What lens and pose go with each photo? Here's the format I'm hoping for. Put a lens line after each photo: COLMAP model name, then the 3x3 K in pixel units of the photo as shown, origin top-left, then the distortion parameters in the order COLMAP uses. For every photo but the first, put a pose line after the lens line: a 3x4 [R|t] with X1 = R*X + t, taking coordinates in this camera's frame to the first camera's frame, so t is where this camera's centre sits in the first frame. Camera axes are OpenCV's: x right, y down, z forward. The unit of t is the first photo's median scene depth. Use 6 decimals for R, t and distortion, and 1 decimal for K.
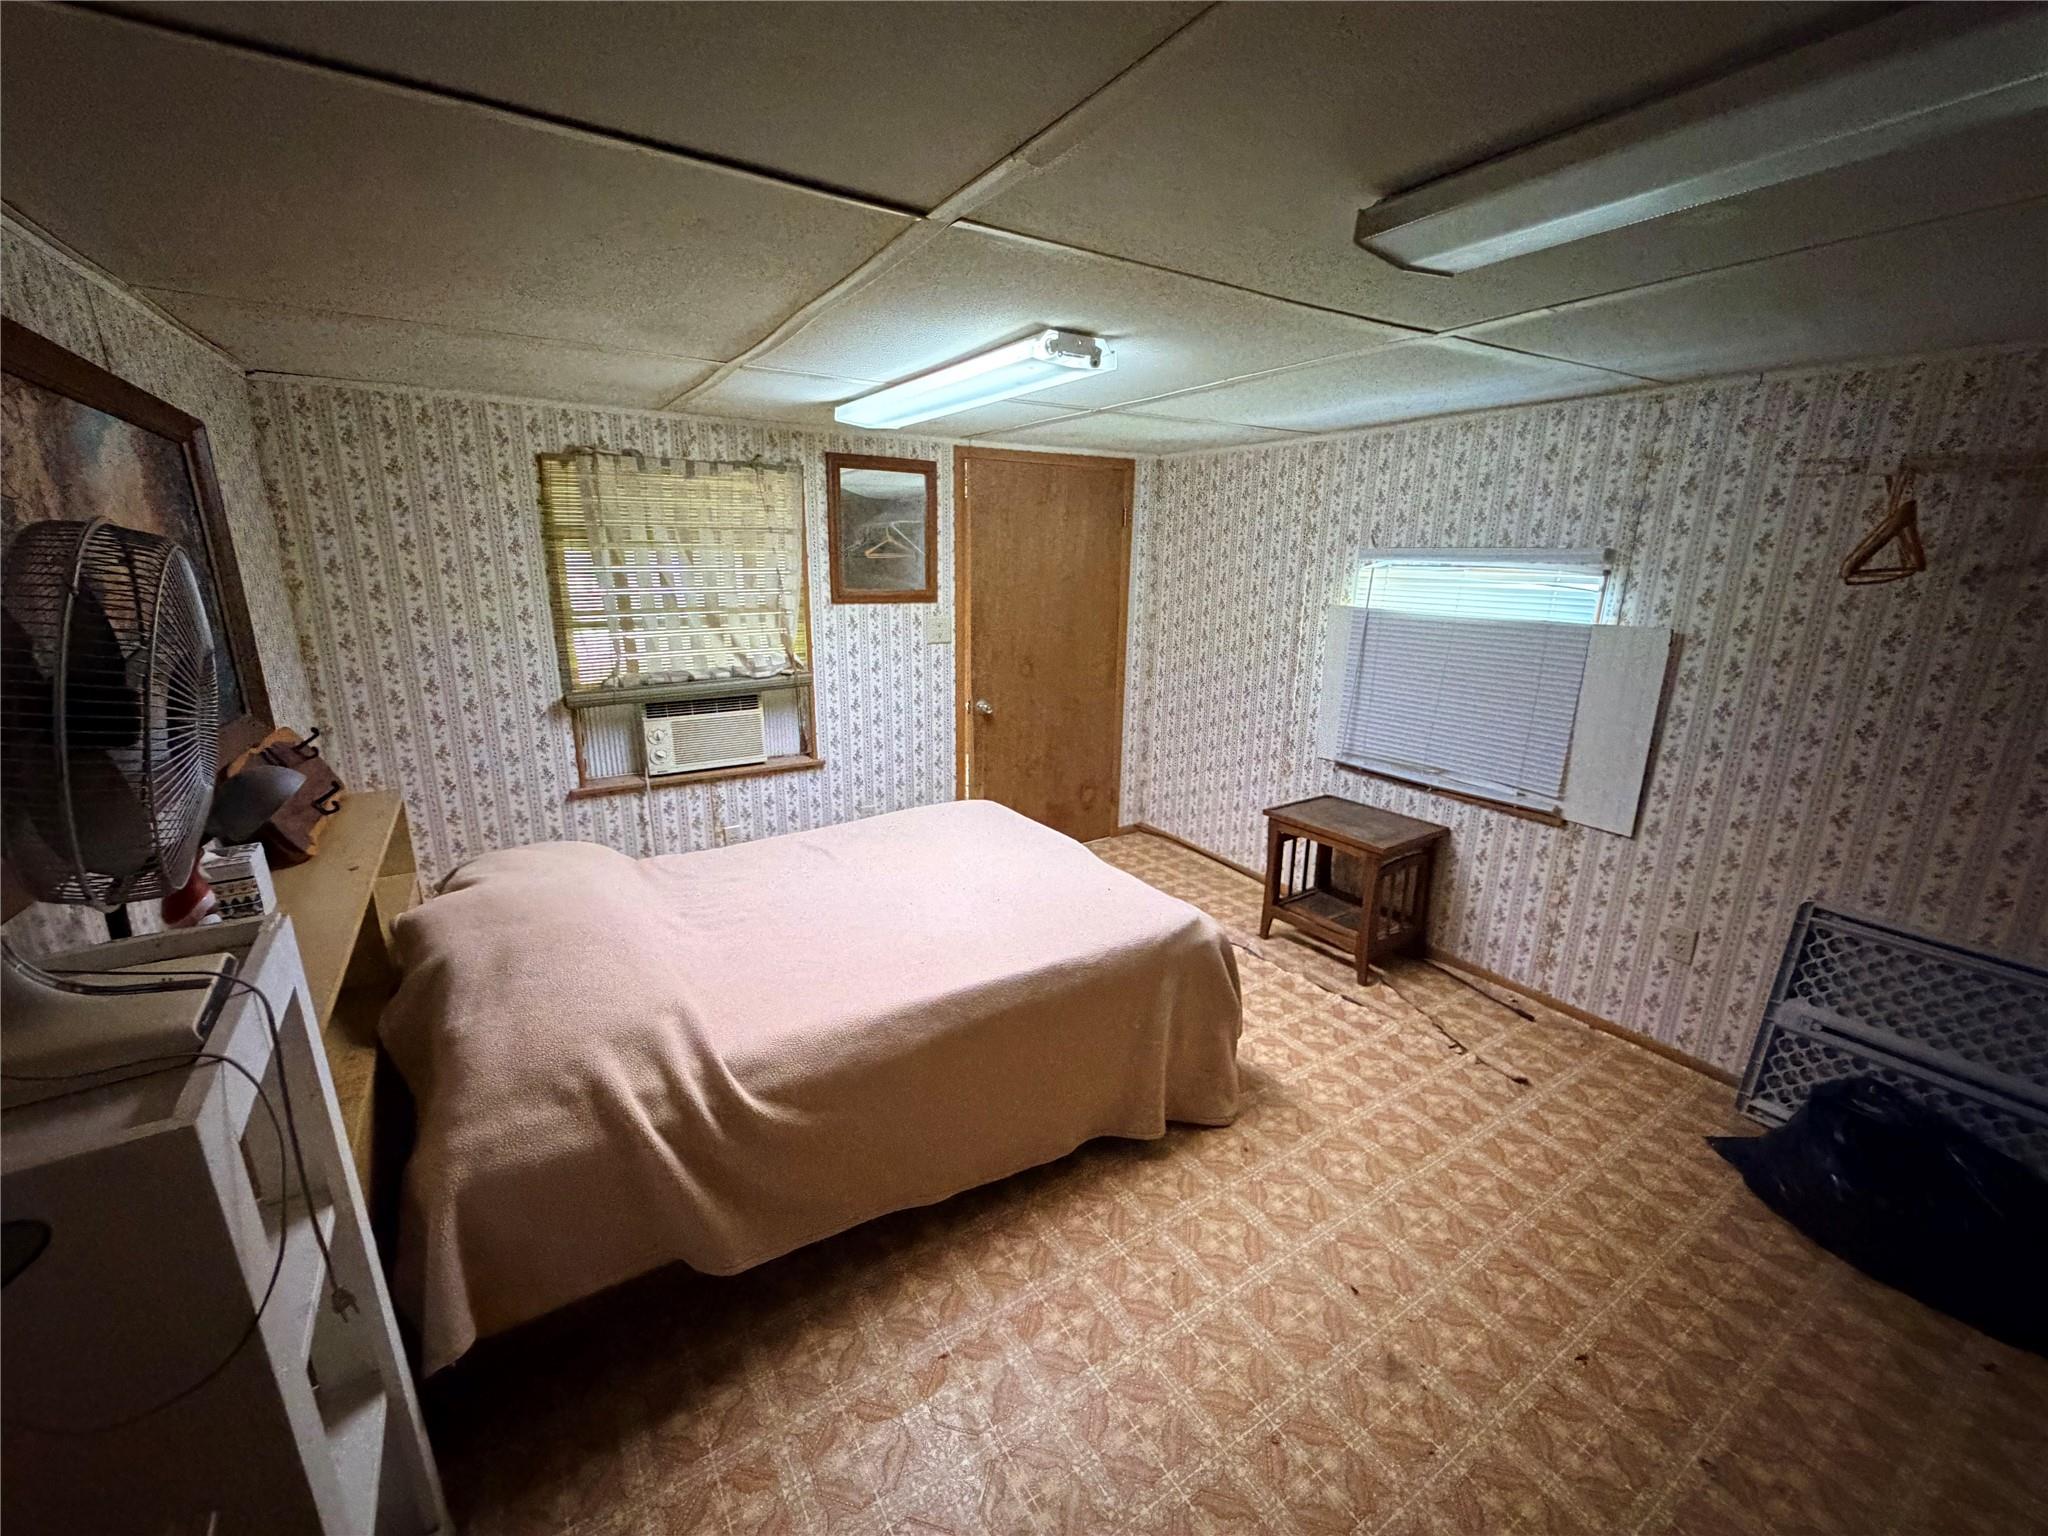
lens RADIAL K [[817.2, 0, 1014.9], [0, 817.2, 769.7], [0, 0, 1]] dist [-0.001103, 0.000329]
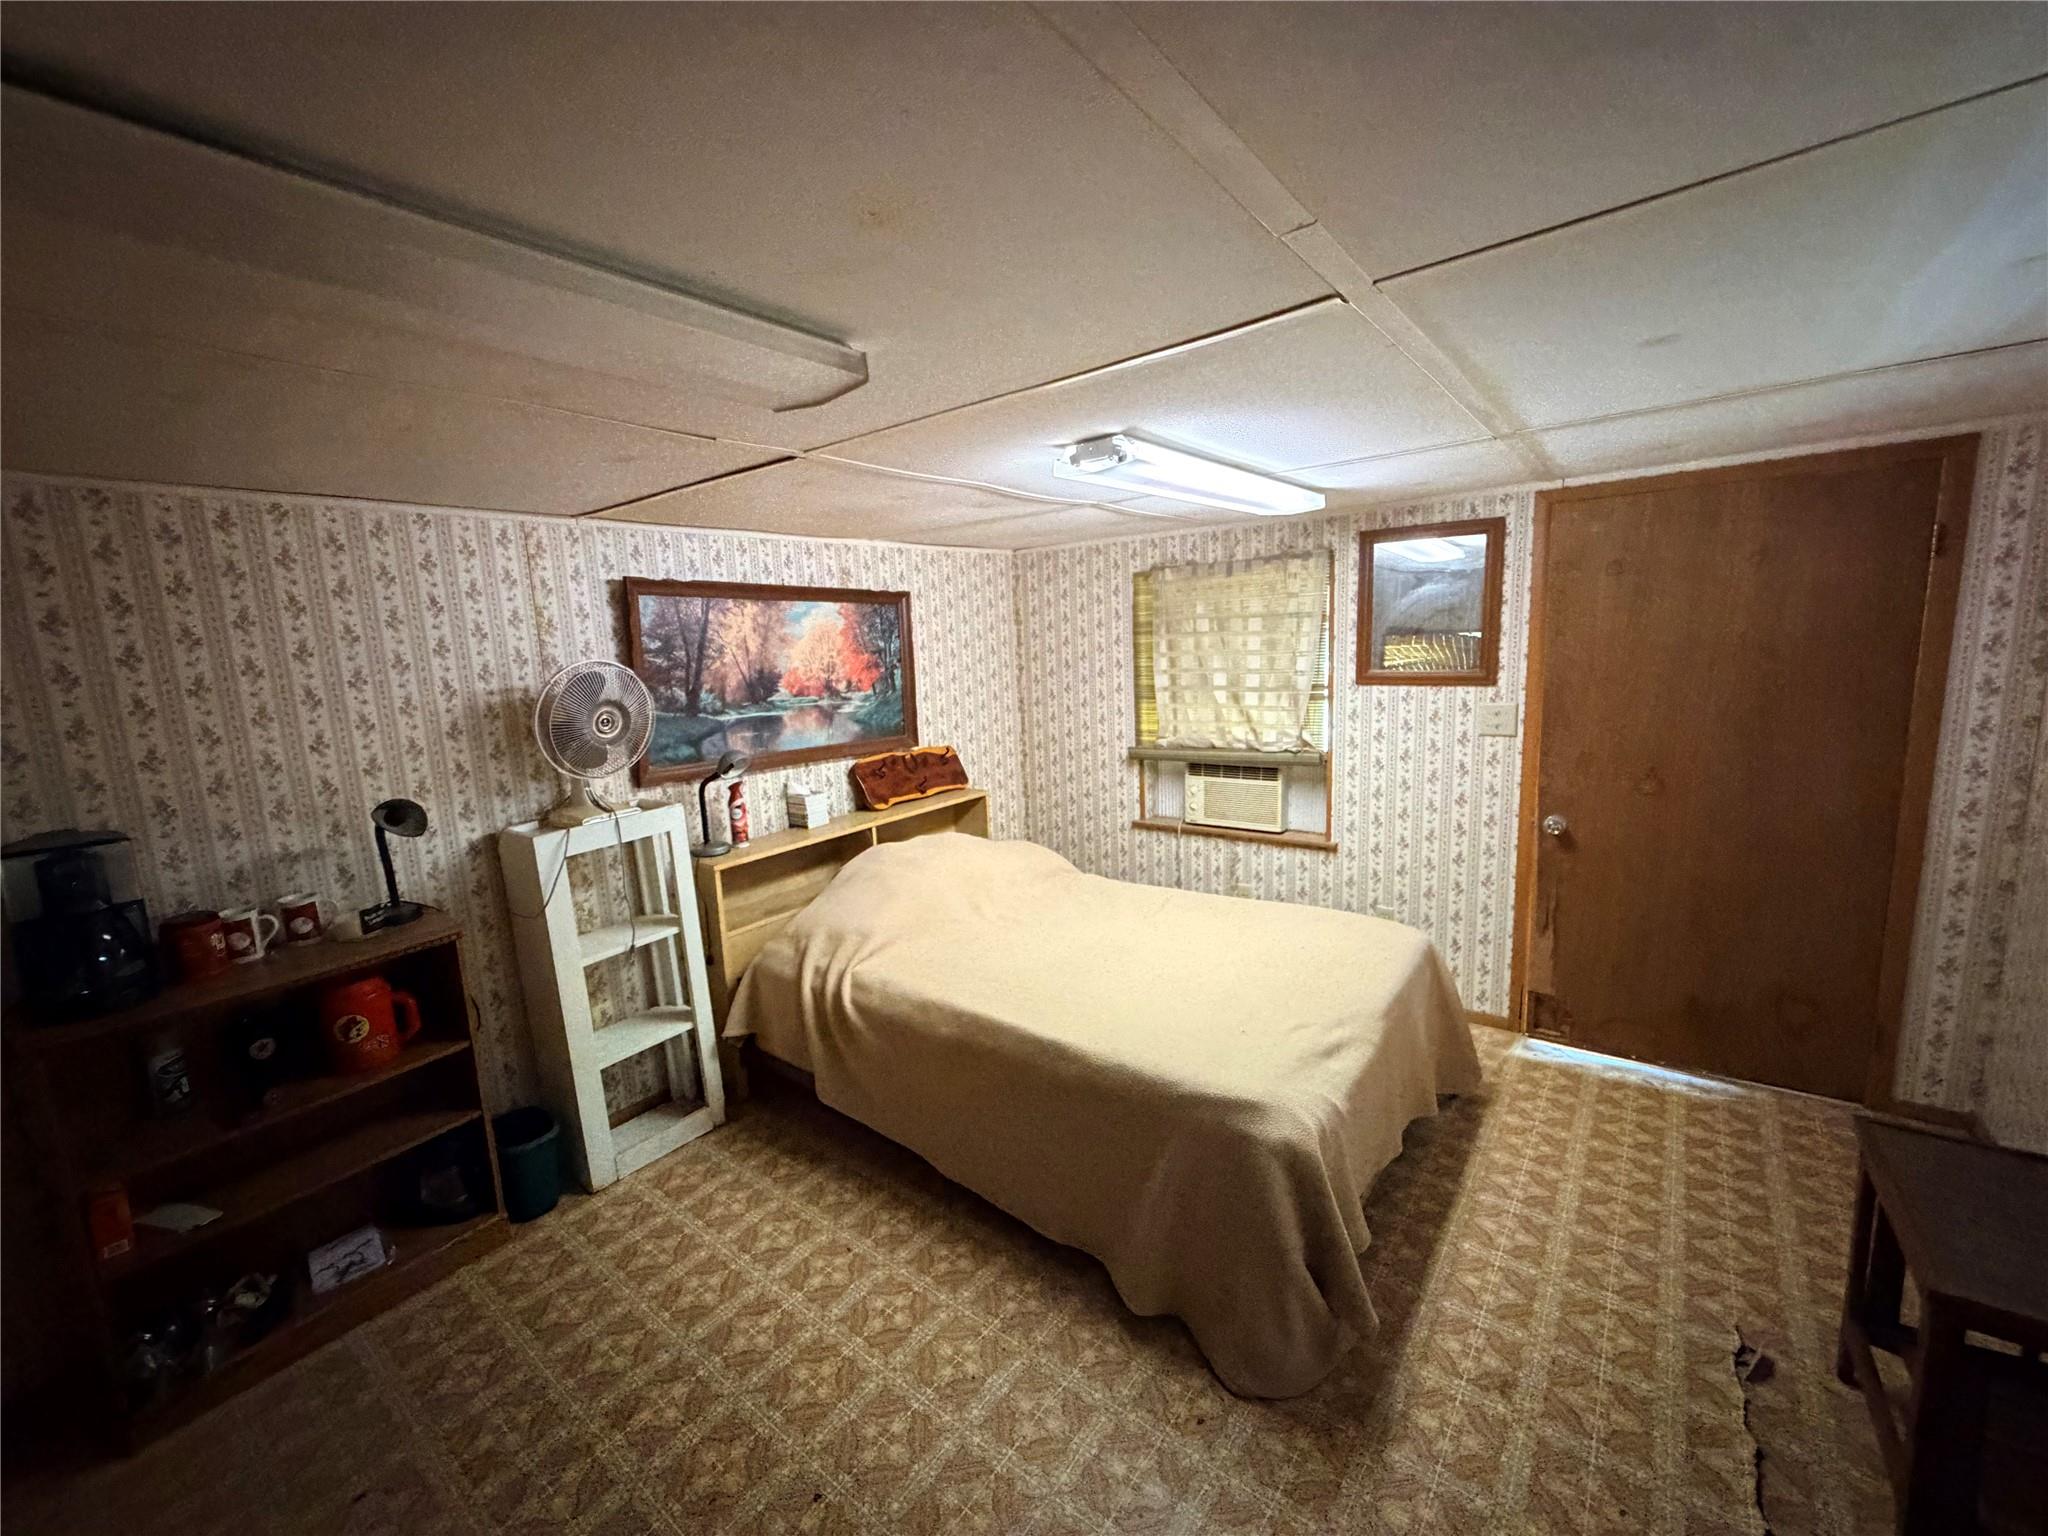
lens RADIAL K [[817.2, 0, 1023.6], [0, 817.2, 768.9], [0, 0, 1]] dist [-0.001103, 0.000329]
pose [[0.336553, 0.120670, -0.933901, 0.584857], [-0.194895, 0.979208, 0.056290, -0.089818], [0.921275, 0.163068, 0.353073, 0.338123]]
